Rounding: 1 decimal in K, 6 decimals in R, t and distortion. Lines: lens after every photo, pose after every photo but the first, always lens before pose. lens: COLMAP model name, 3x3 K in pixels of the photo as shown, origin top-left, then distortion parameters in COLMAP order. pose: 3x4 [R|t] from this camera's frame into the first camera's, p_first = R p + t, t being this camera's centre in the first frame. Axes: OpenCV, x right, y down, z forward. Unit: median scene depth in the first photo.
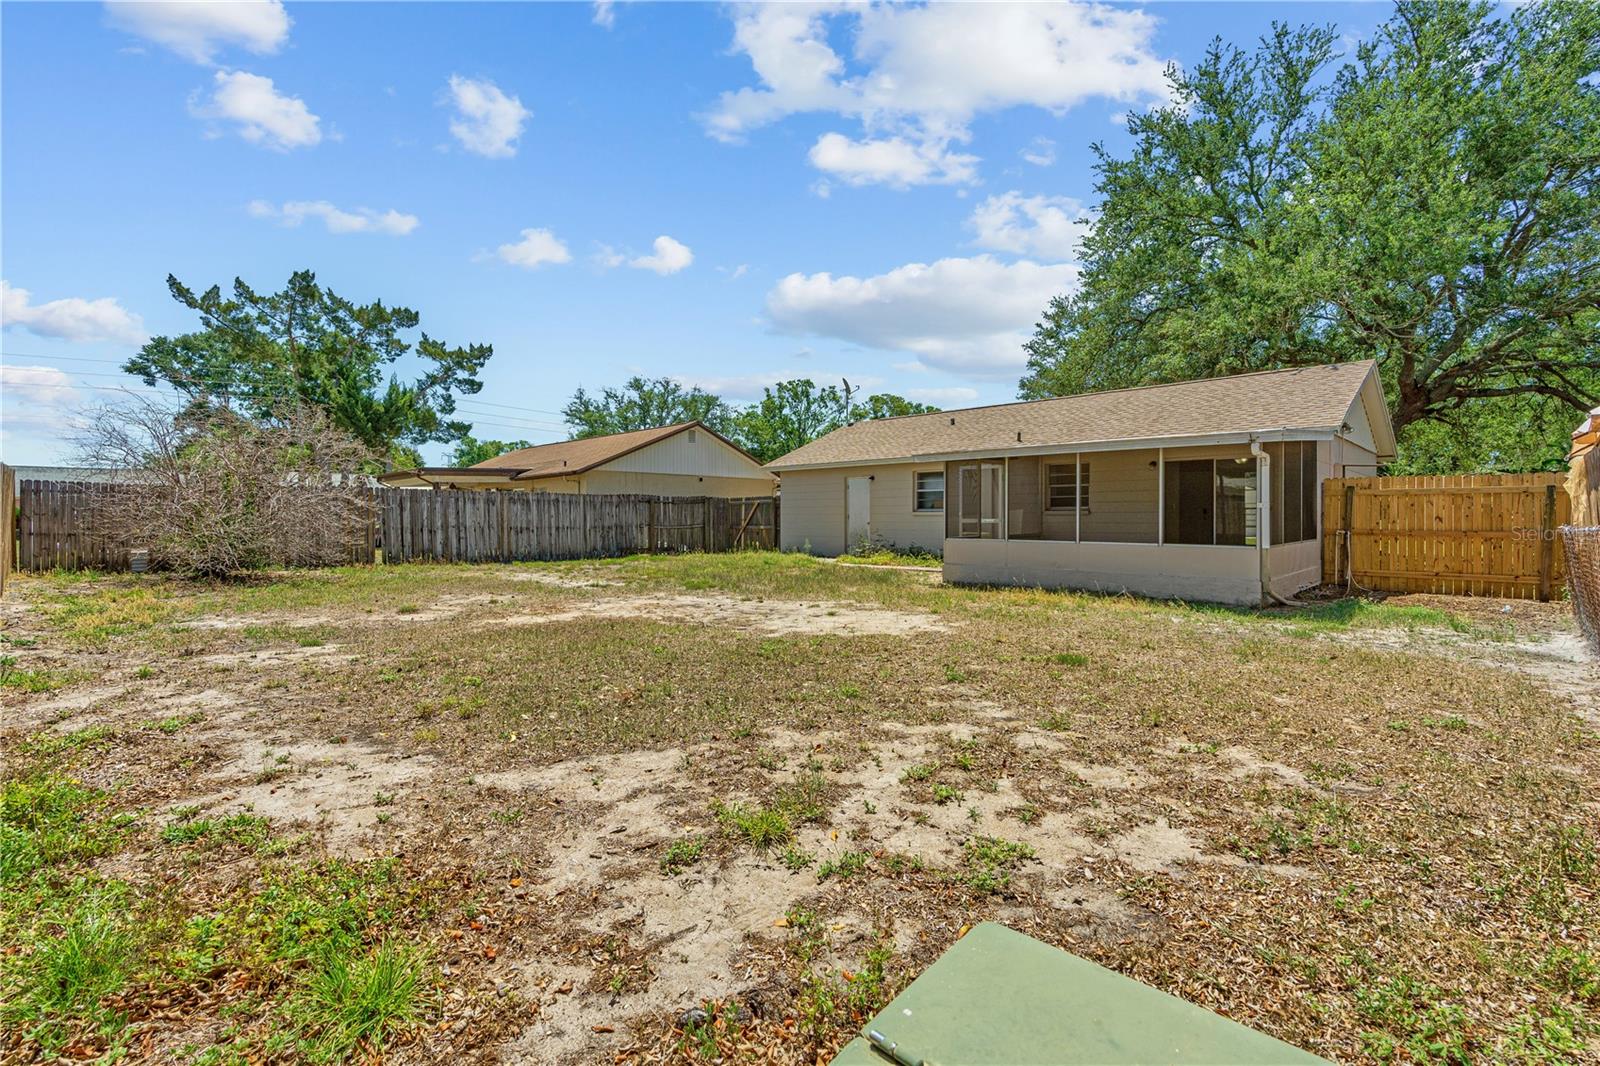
lens RADIAL K [[722.0, 0, 806.8], [0, 722.0, 526.2], [0, 0, 1]] dist [-0.007652, 0.002503]
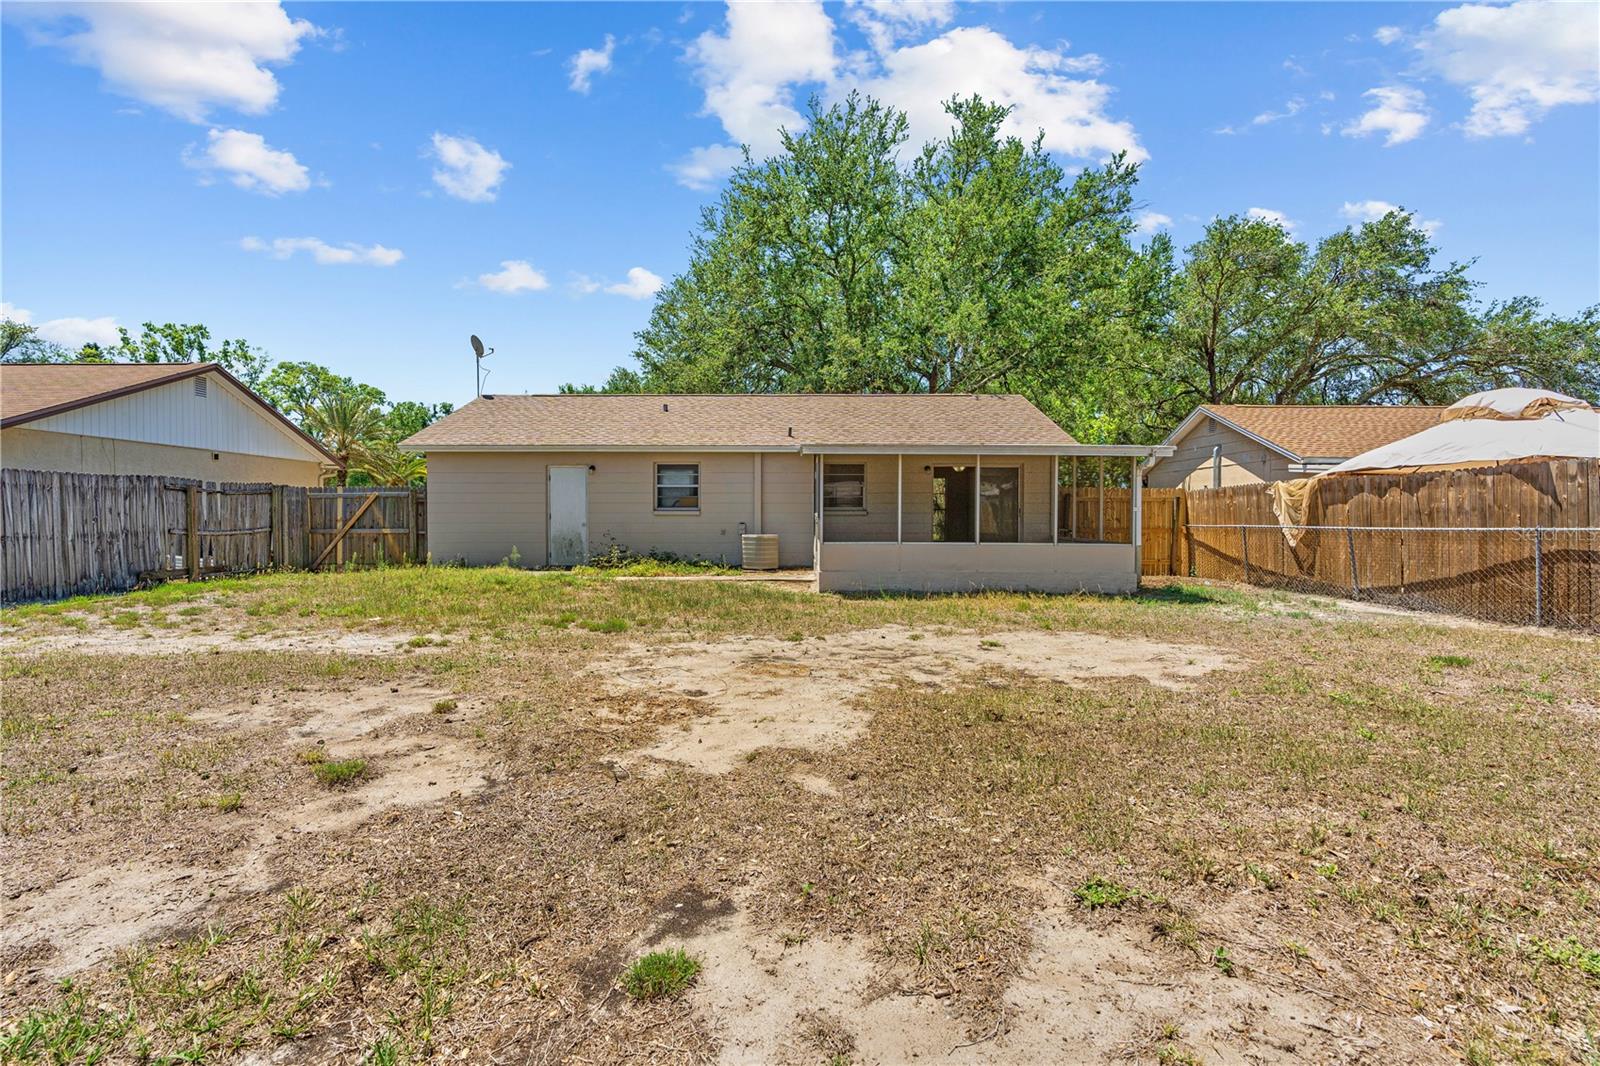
lens RADIAL K [[722.0, 0, 800.0], [0, 722.0, 536.0], [0, 0, 1]] dist [-0.007652, 0.002503]
pose [[0.719836, -0.015806, 0.693964, -0.281133], [0.005973, 0.999845, 0.016577, -0.003706], [-0.694118, -0.007788, 0.719819, 0.255493]]
